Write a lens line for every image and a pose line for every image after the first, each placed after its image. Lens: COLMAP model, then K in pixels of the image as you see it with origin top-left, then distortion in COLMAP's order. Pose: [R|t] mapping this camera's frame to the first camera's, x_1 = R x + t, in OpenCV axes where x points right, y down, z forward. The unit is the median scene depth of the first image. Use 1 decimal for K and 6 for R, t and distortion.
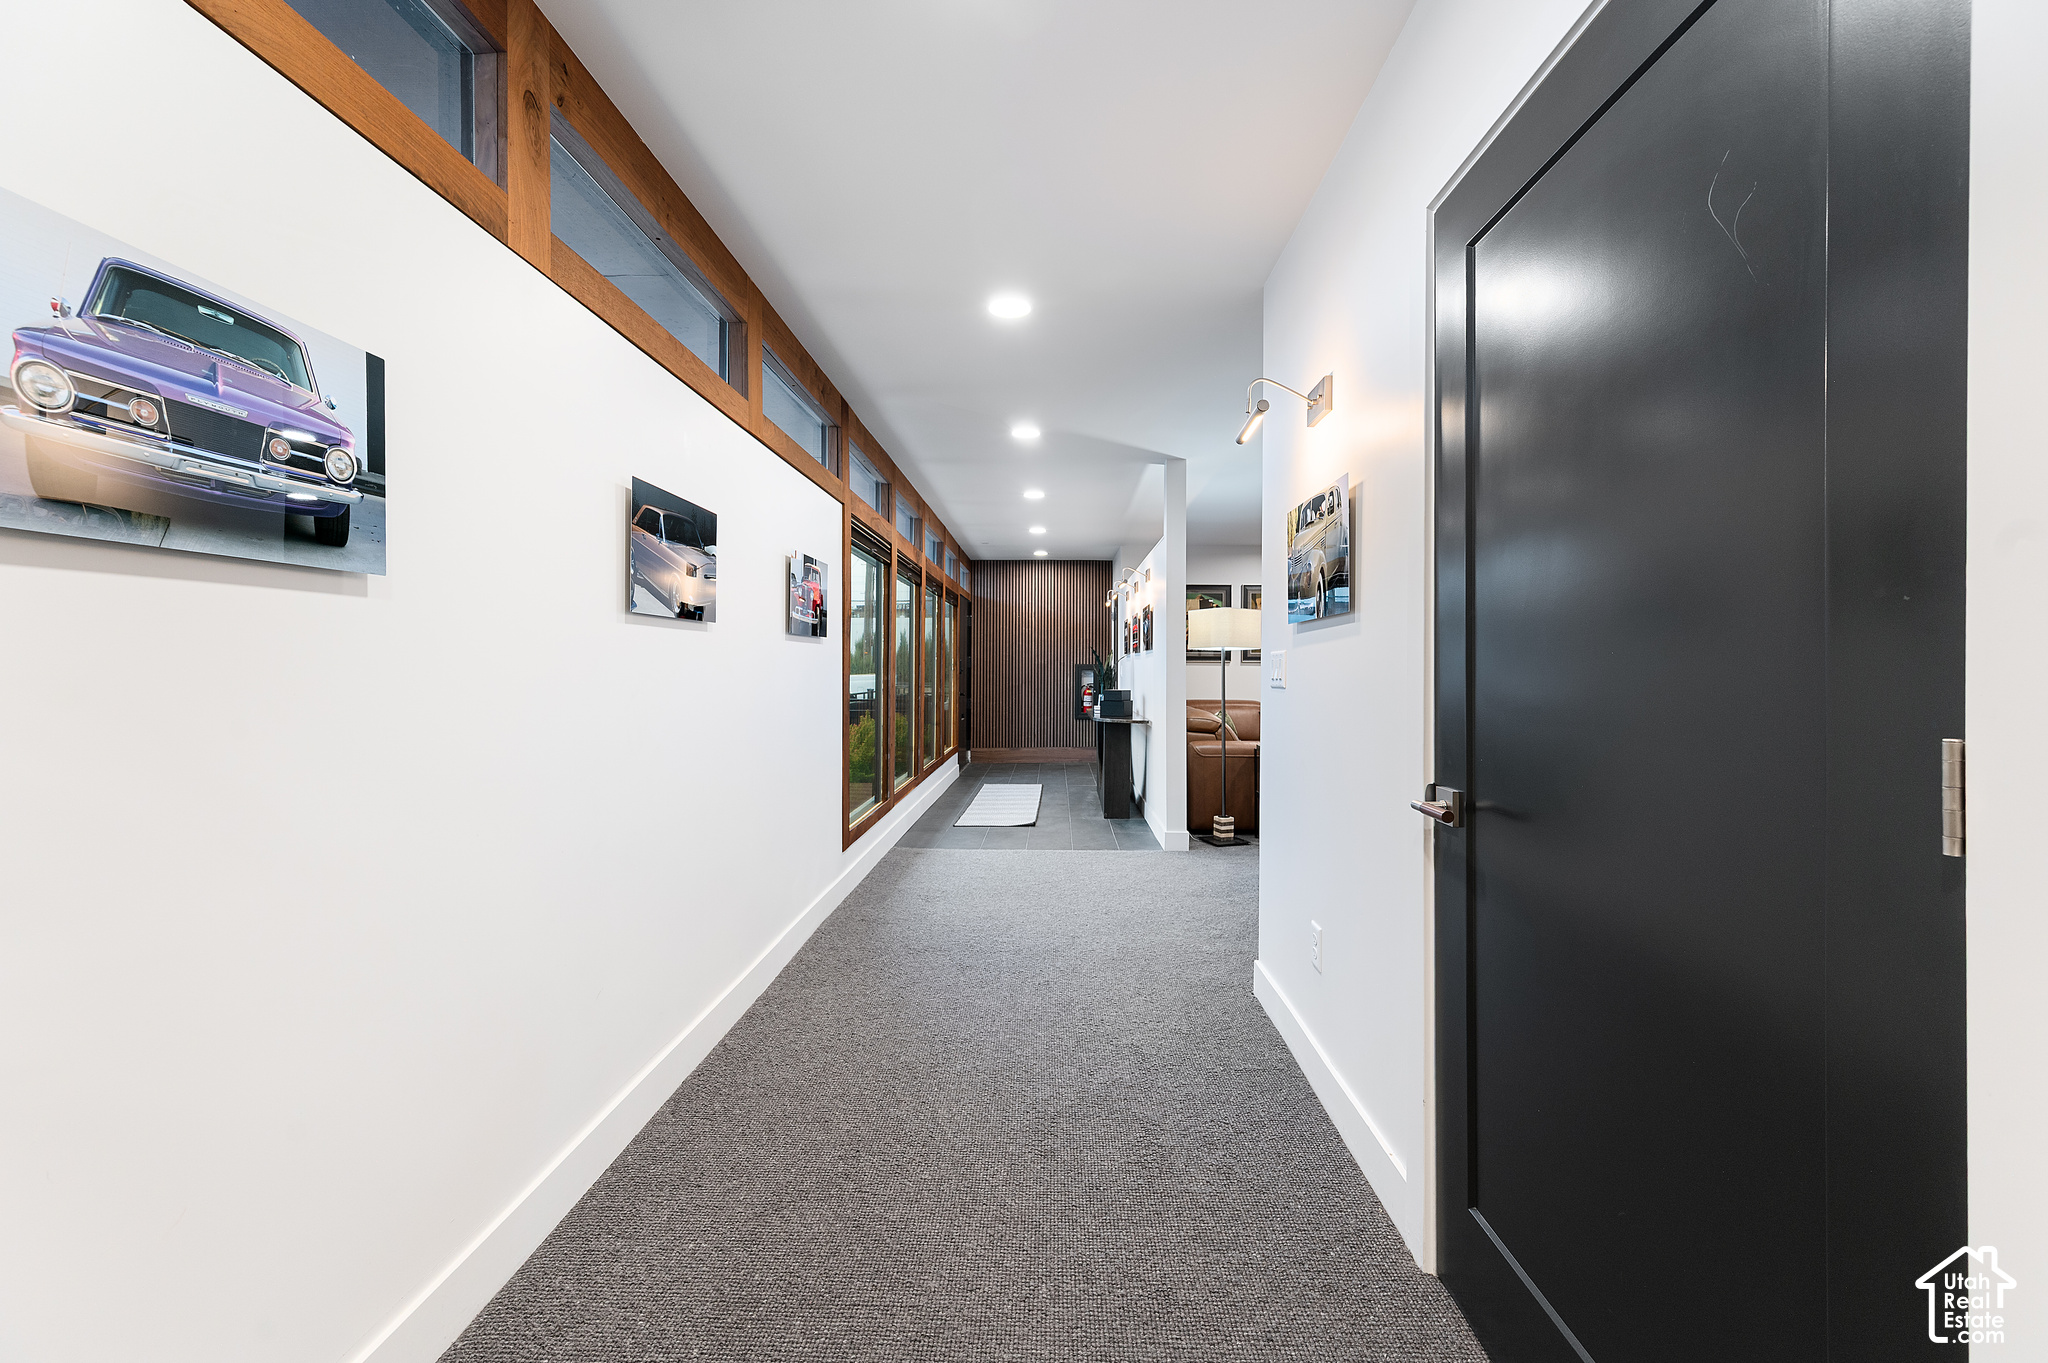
lens RADIAL K [[818.5, 0, 1029.7], [0, 818.5, 678.6], [0, 0, 1]] dist [0.008778, -0.000038]
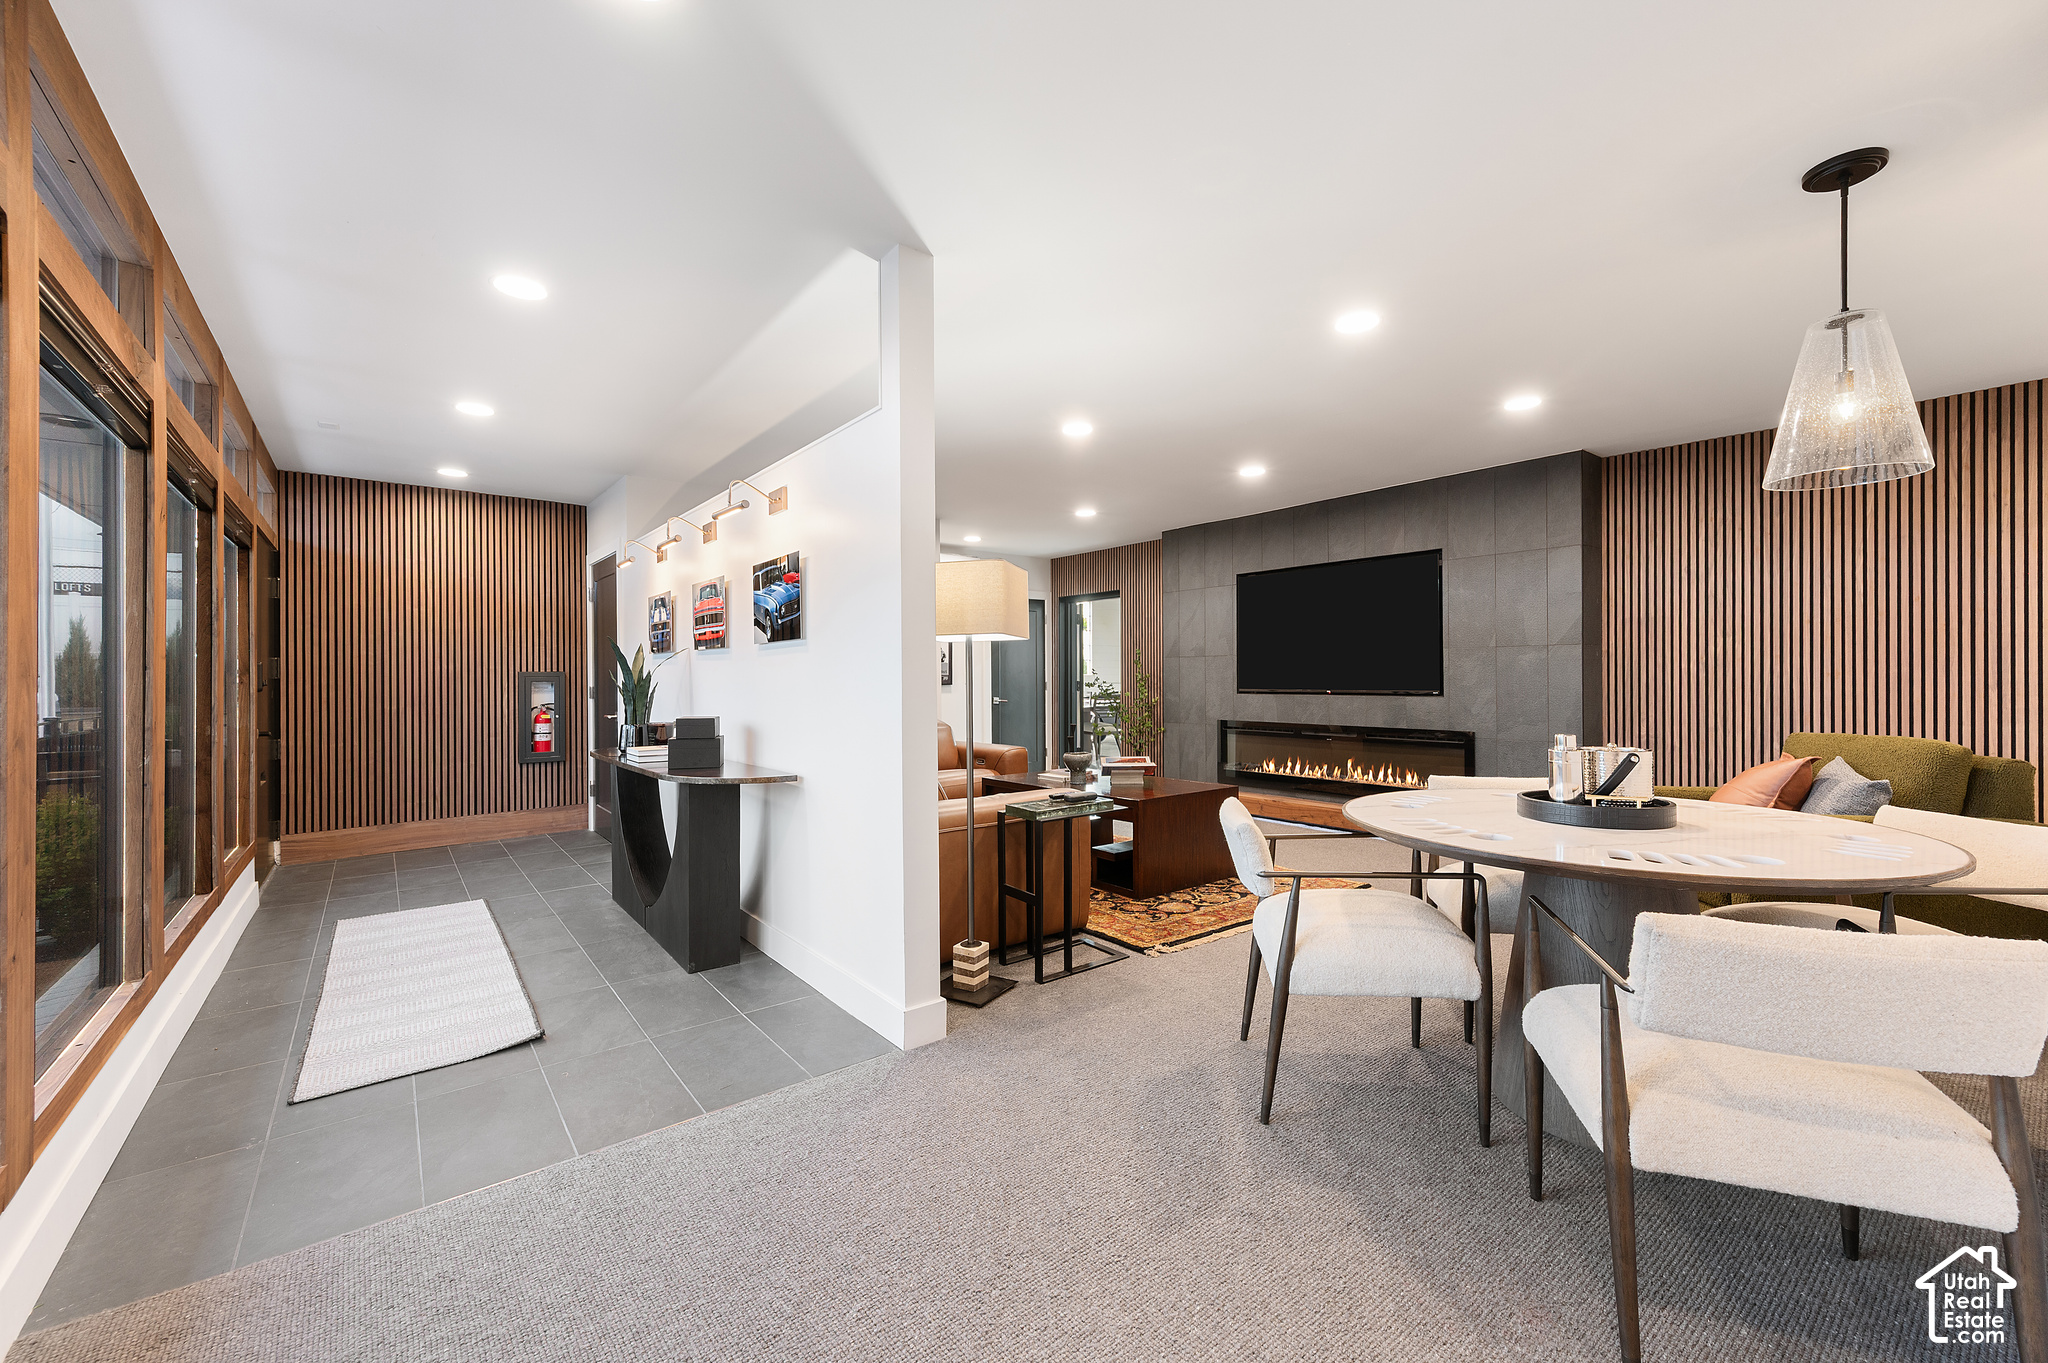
lens RADIAL K [[818.5, 0, 1029.7], [0, 818.5, 678.6], [0, 0, 1]] dist [0.008778, -0.000038]
pose [[0.763659, -0.007836, 0.645572, -0.050599], [0.016208, 0.999844, -0.007036, -0.002552], [-0.645416, 0.015836, 0.763667, 0.328886]]
